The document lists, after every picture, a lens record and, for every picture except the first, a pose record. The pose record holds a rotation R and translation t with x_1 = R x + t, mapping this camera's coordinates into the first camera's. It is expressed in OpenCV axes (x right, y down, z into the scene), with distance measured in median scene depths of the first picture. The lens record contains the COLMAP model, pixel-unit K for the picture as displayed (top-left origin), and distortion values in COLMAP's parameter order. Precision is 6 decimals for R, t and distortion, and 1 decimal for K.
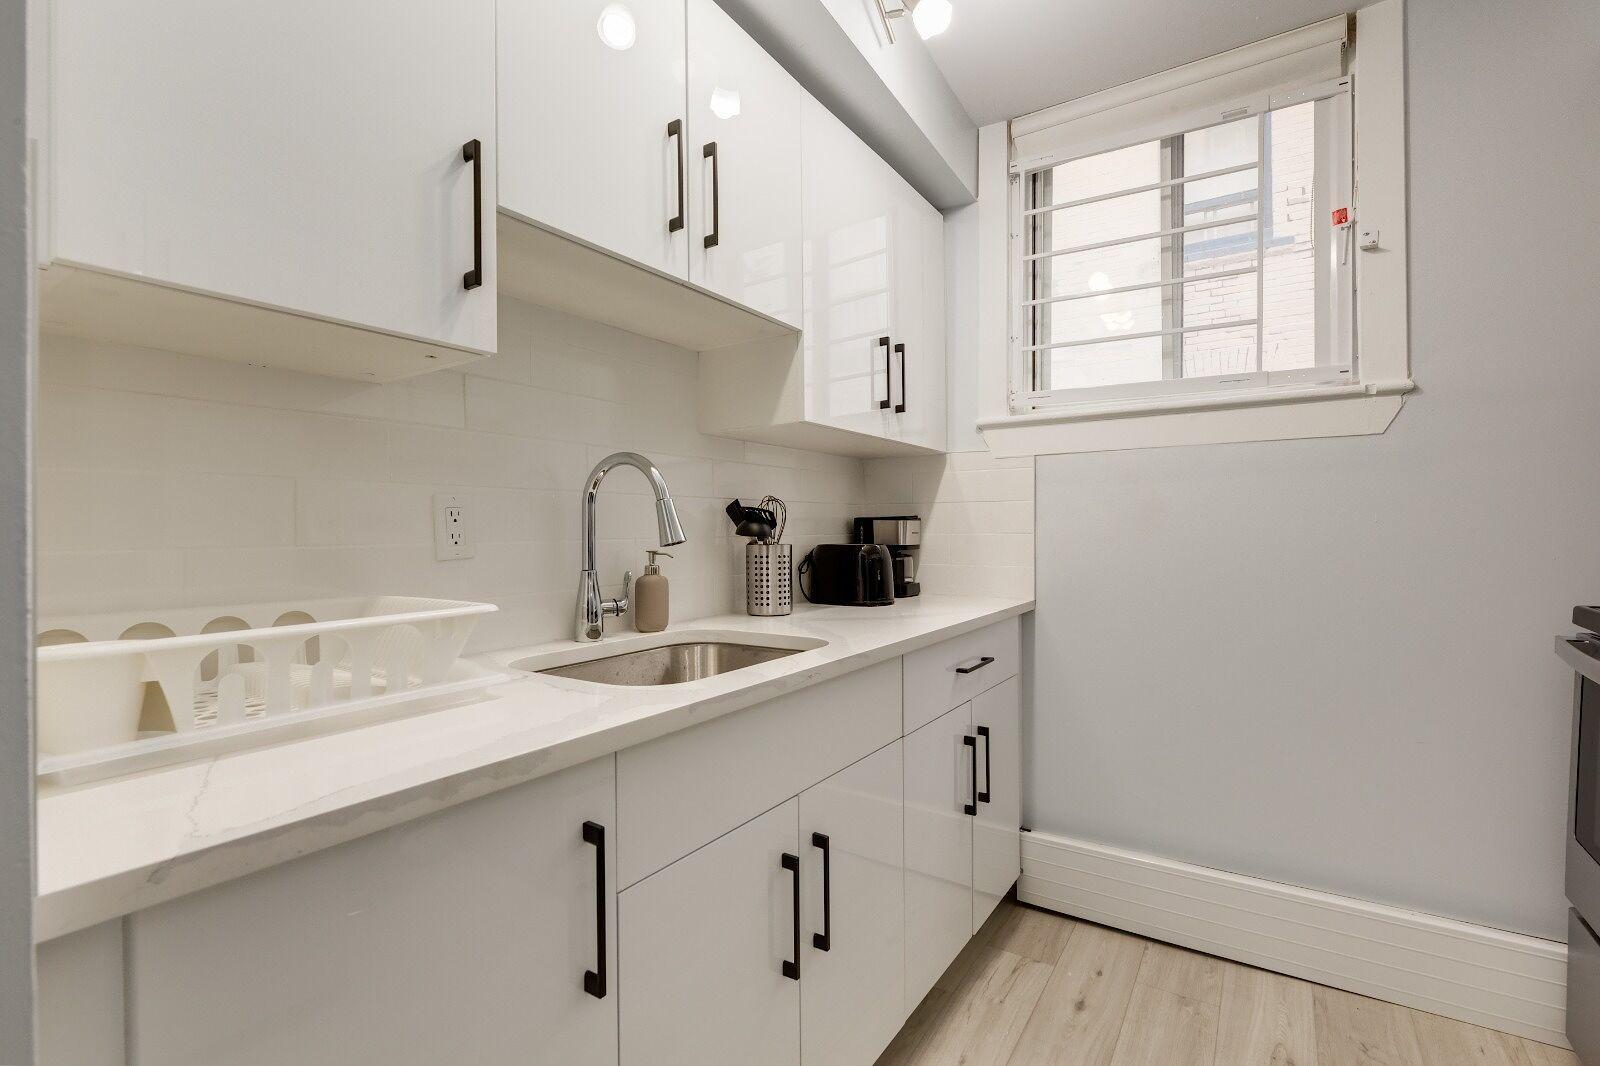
lens RADIAL K [[728.4, 0, 791.3], [0, 728.4, 531.4], [0, 0, 1]] dist [-0.002454, -0.000798]
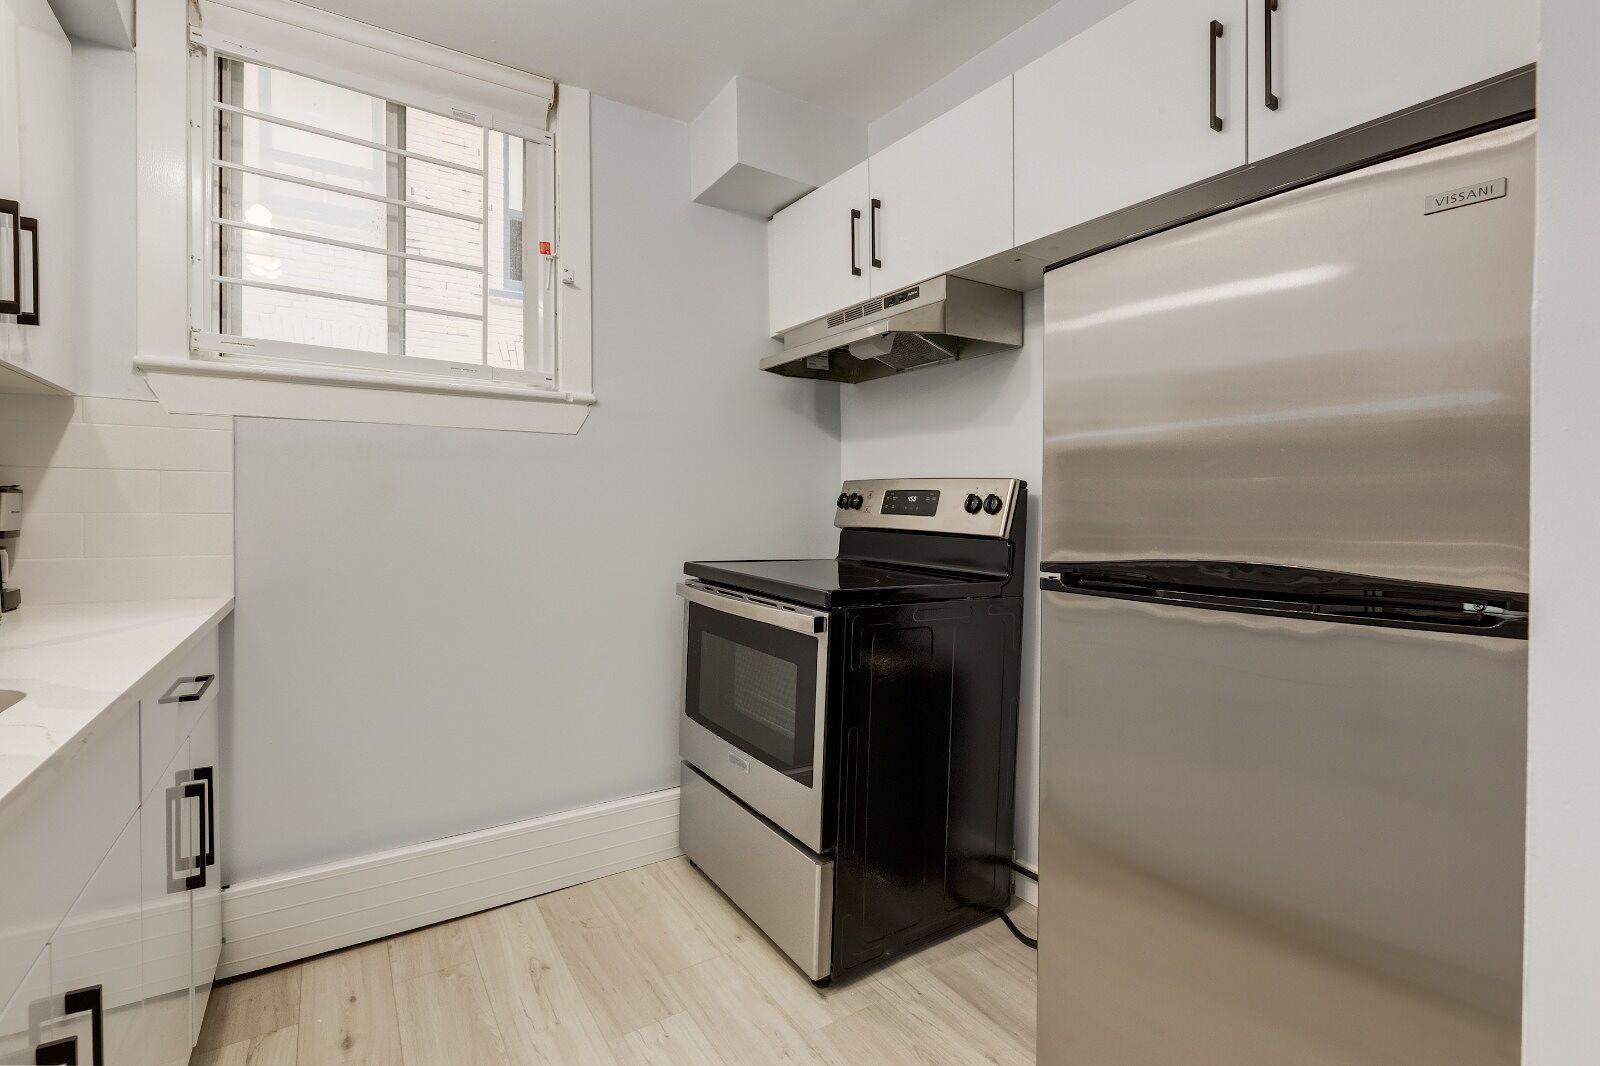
lens RADIAL K [[770.5, 0, 771.0], [0, 770.5, 521.4], [0, 0, 1]] dist [0.000012, -0.000893]
pose [[0.399032, -0.006553, 0.916914, -0.225530], [-0.003779, 0.999954, 0.008791, 0.002162], [-0.916929, -0.006973, 0.398989, 0.133685]]
